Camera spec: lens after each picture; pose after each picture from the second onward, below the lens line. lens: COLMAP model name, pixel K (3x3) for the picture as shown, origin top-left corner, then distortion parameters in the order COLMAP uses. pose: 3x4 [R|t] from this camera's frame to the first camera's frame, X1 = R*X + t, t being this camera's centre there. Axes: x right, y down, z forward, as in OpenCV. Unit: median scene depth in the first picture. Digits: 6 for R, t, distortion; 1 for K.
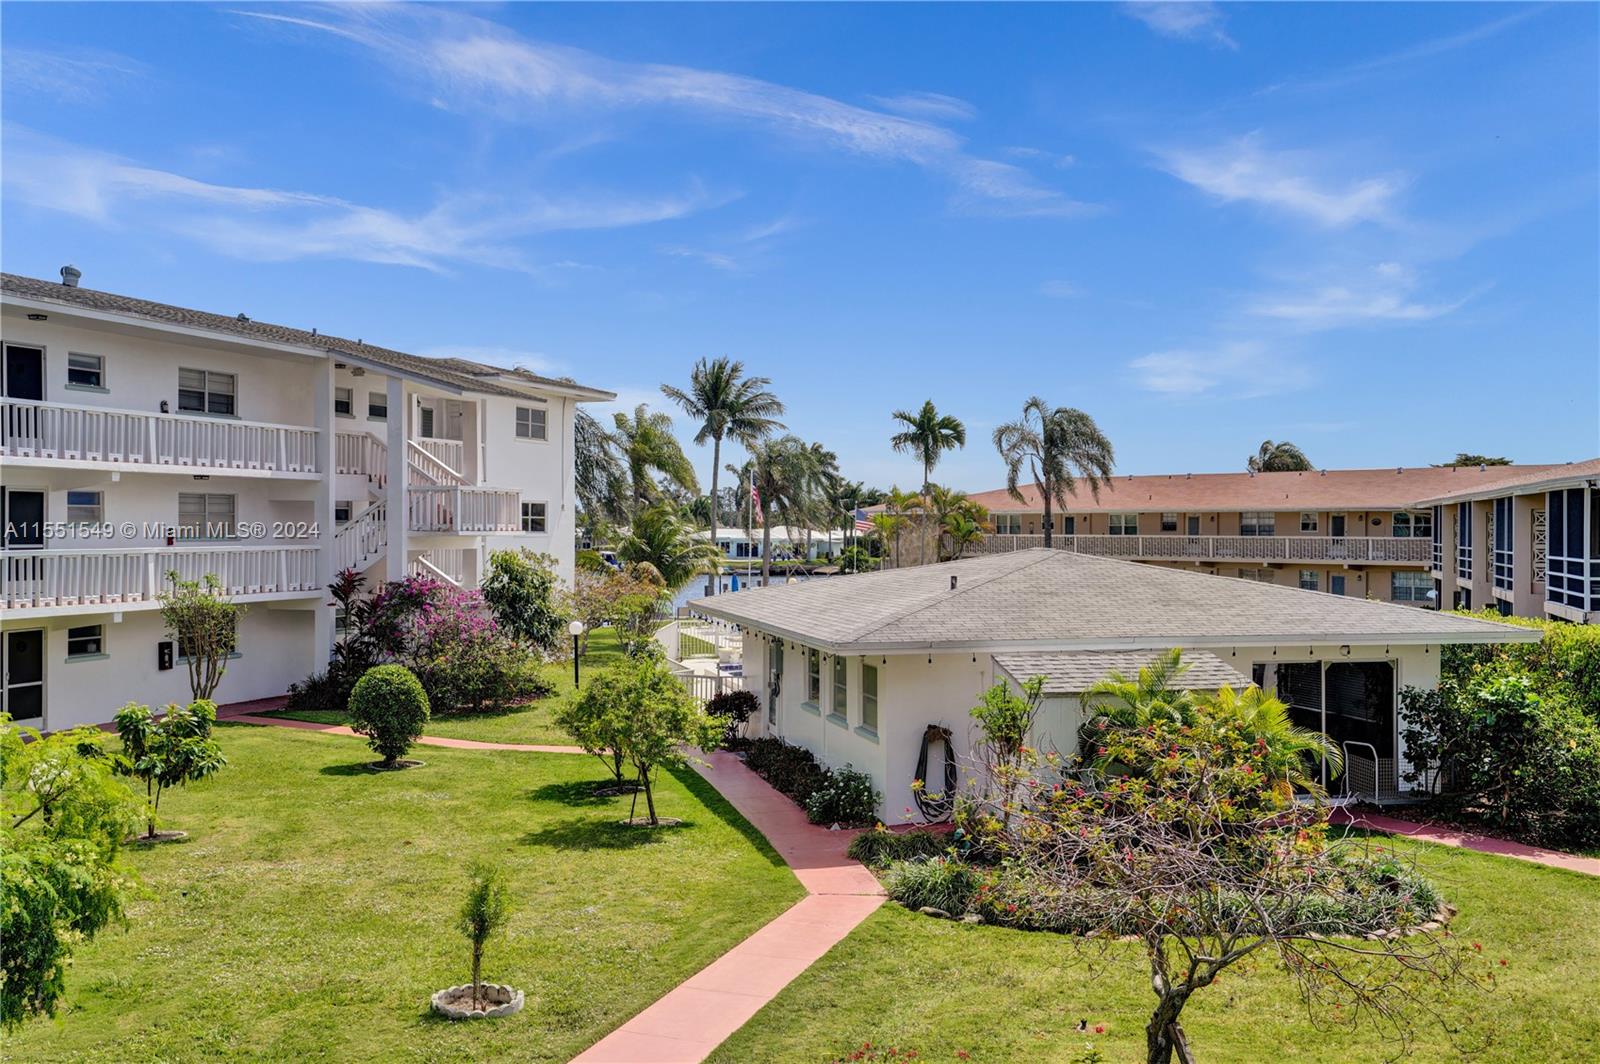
lens RADIAL K [[1546.4, 0, 806.3], [0, 1546.4, 534.6], [0, 0, 1]] dist [0.048465, 0.110417]
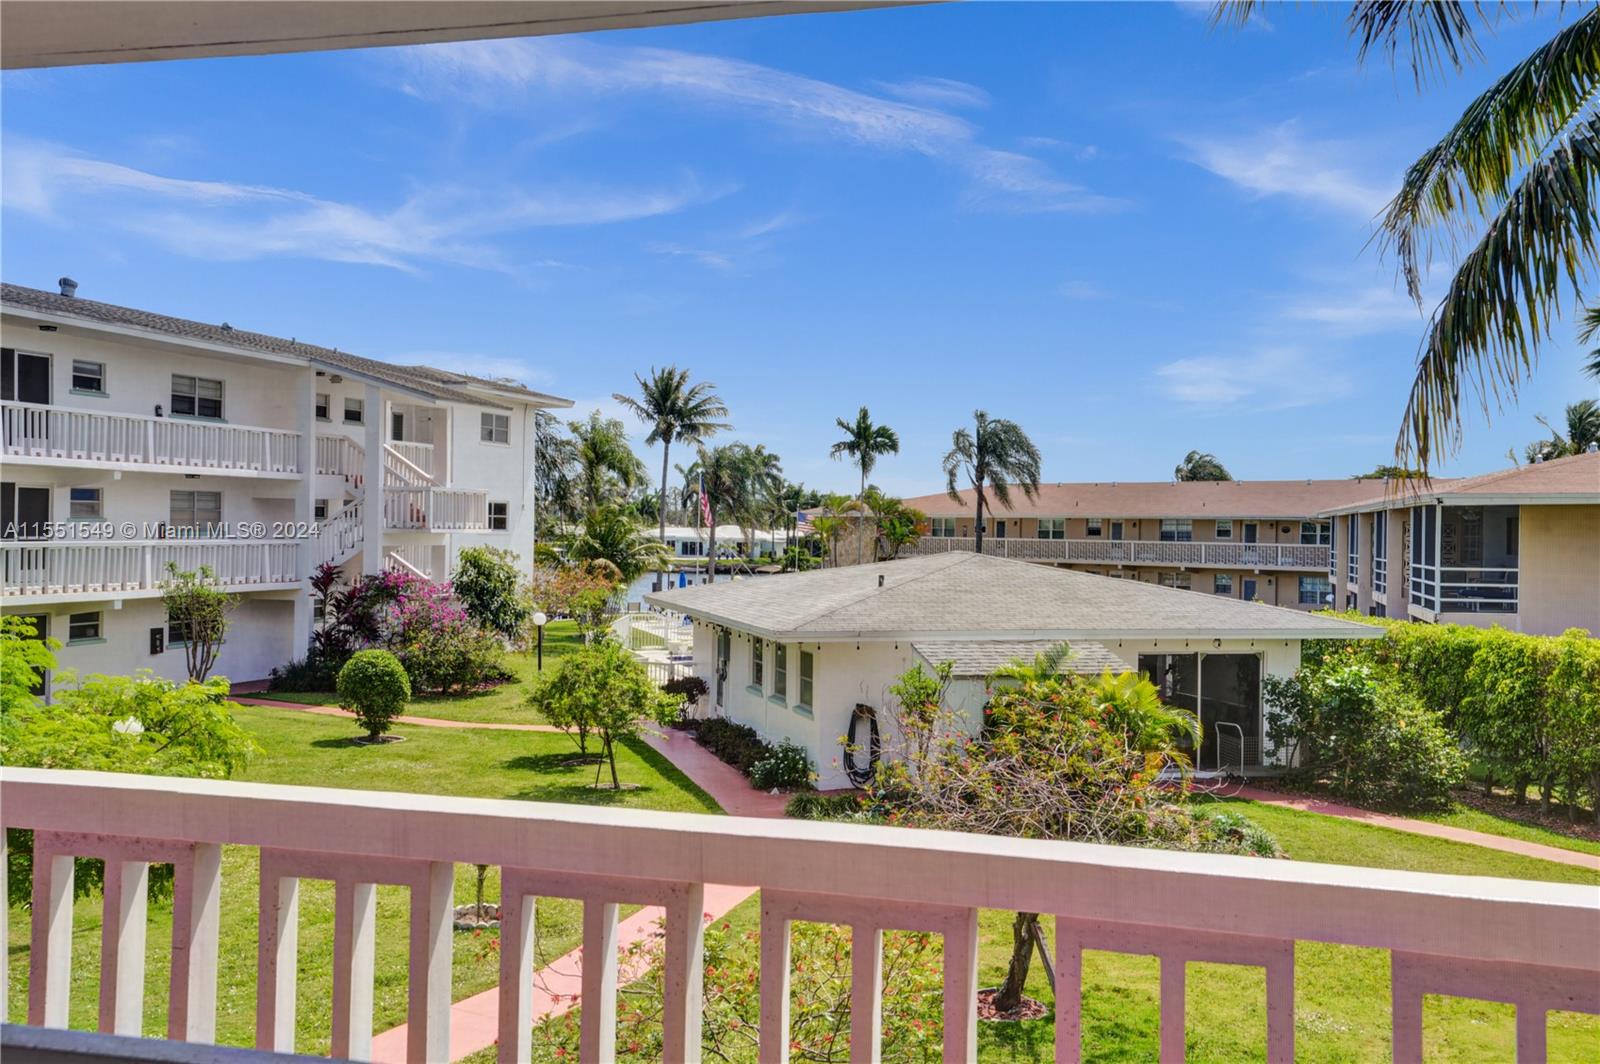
lens RADIAL K [[1546.4, 0, 806.3], [0, 1546.4, 534.6], [0, 0, 1]] dist [0.048465, 0.110417]
pose [[0.999237, 0.012842, 0.036893, -0.001906], [-0.012863, 0.999917, 0.000329, -0.002109], [-0.036885, -0.000804, 0.999319, -0.103442]]
